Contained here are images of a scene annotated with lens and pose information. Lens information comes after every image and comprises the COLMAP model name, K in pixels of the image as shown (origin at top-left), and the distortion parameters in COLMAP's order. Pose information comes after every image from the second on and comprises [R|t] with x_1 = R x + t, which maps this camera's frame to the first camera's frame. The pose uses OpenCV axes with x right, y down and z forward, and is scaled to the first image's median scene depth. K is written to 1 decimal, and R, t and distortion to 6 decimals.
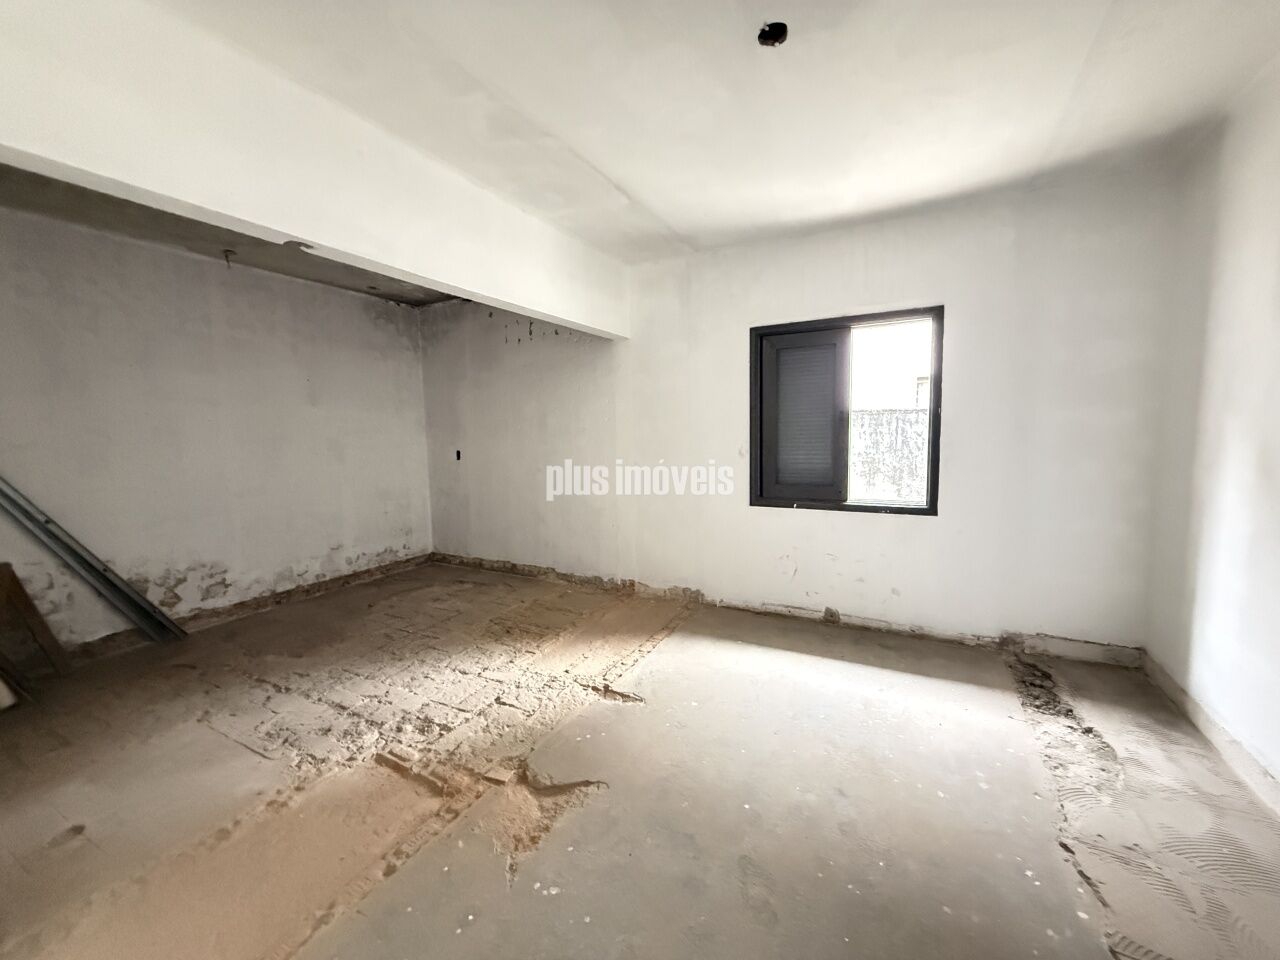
lens RADIAL K [[513.8, 0, 636.4], [0, 513.8, 477.7], [0, 0, 1]] dist [0.003492, -0.000754]
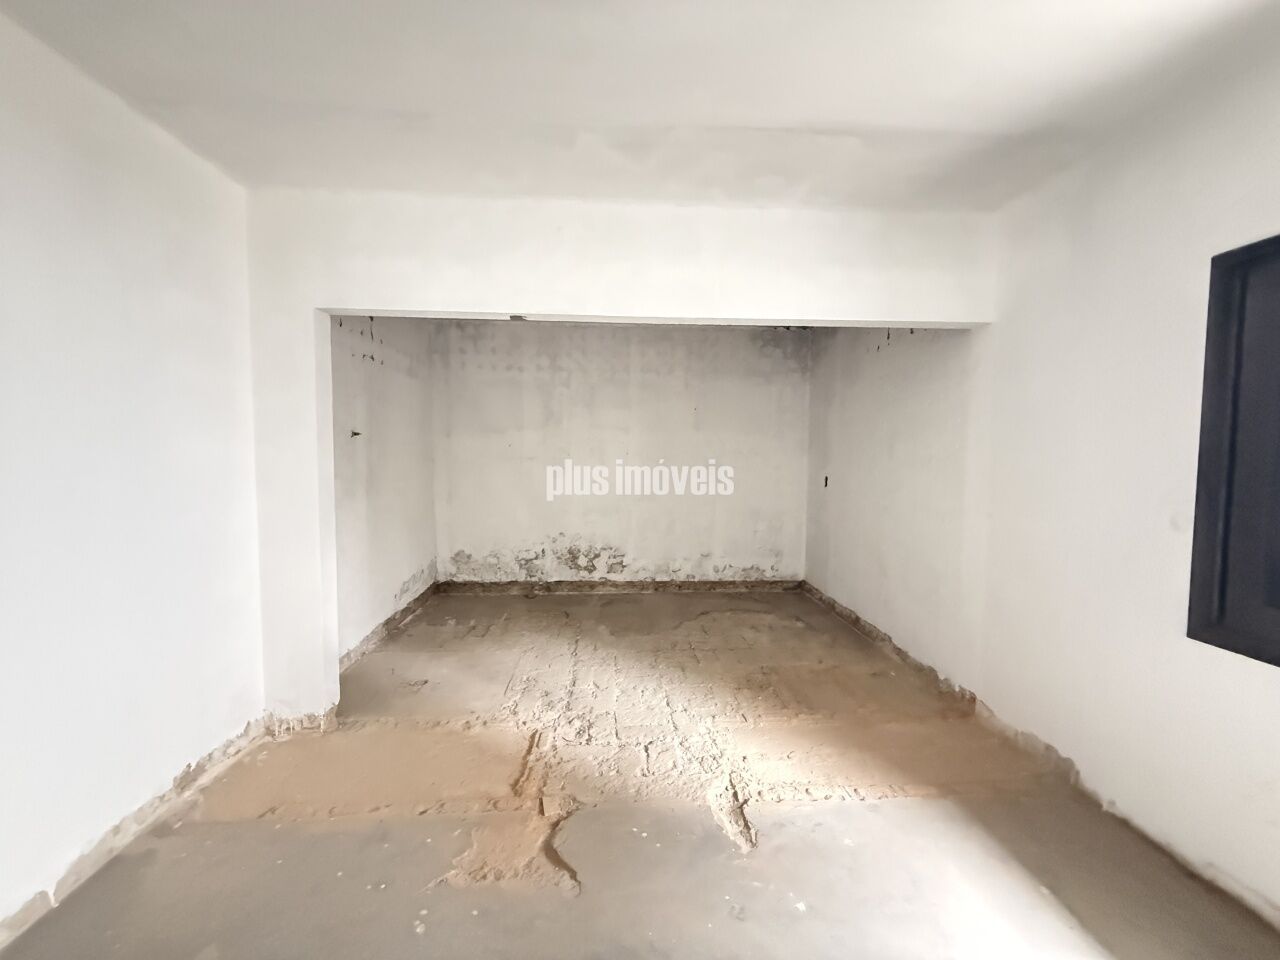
lens RADIAL K [[513.8, 0, 637.6], [0, 513.8, 480.0], [0, 0, 1]] dist [0.003492, -0.000754]
pose [[0.521811, 0.071663, -0.850046, 0.323300], [-0.094038, 0.995224, 0.026176, -0.049278], [0.847862, 0.066278, 0.526058, 0.295947]]
